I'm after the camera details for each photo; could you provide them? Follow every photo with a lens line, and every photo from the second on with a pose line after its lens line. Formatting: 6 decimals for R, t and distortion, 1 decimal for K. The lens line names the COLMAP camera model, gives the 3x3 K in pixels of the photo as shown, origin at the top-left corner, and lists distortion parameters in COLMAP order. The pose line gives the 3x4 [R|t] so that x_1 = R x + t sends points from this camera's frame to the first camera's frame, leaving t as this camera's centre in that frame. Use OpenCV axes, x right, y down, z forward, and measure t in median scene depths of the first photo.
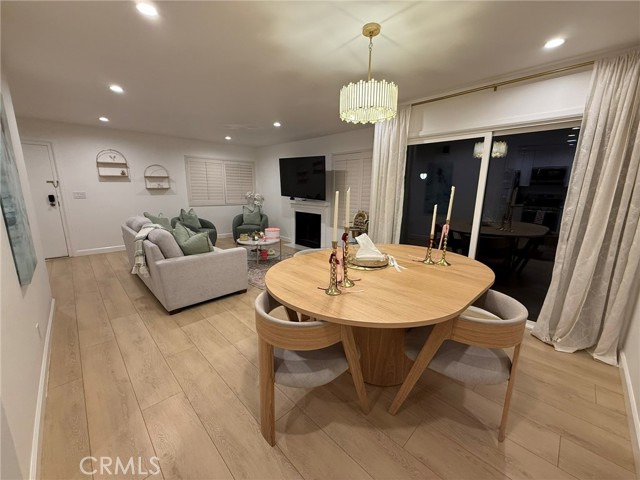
lens RADIAL K [[255.4, 0, 319.8], [0, 255.4, 240.9], [0, 0, 1]] dist [-0.000396, 0.000284]
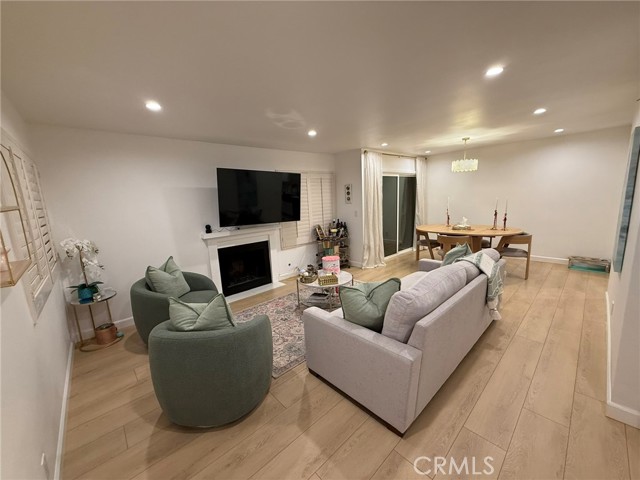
lens RADIAL K [[255.4, 0, 320.5], [0, 255.4, 238.0], [0, 0, 1]] dist [-0.000396, 0.000284]
pose [[0.024265, -0.179168, 0.983519, -1.764335], [0.249488, 0.953765, 0.167593, -0.453089], [-0.968074, 0.241309, 0.067843, 1.699933]]
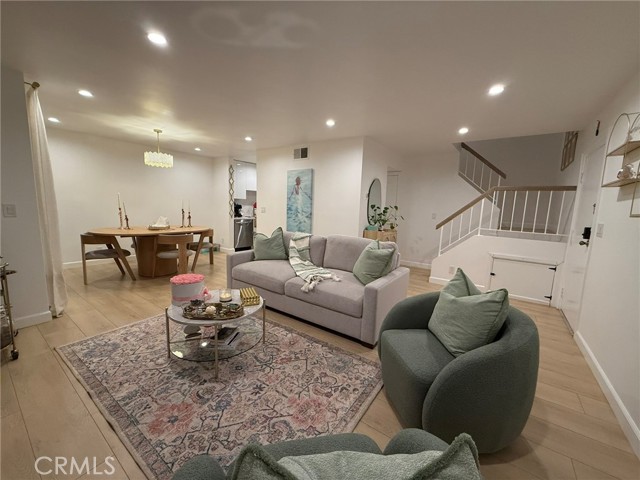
lens RADIAL K [[255.4, 0, 319.9], [0, 255.4, 240.0], [0, 0, 1]] dist [-0.000396, 0.000284]
pose [[-0.983716, -0.026456, -0.177771, -0.613402], [-0.084216, 0.941654, 0.325876, -0.521290], [0.158777, 0.335541, -0.928548, 2.600887]]
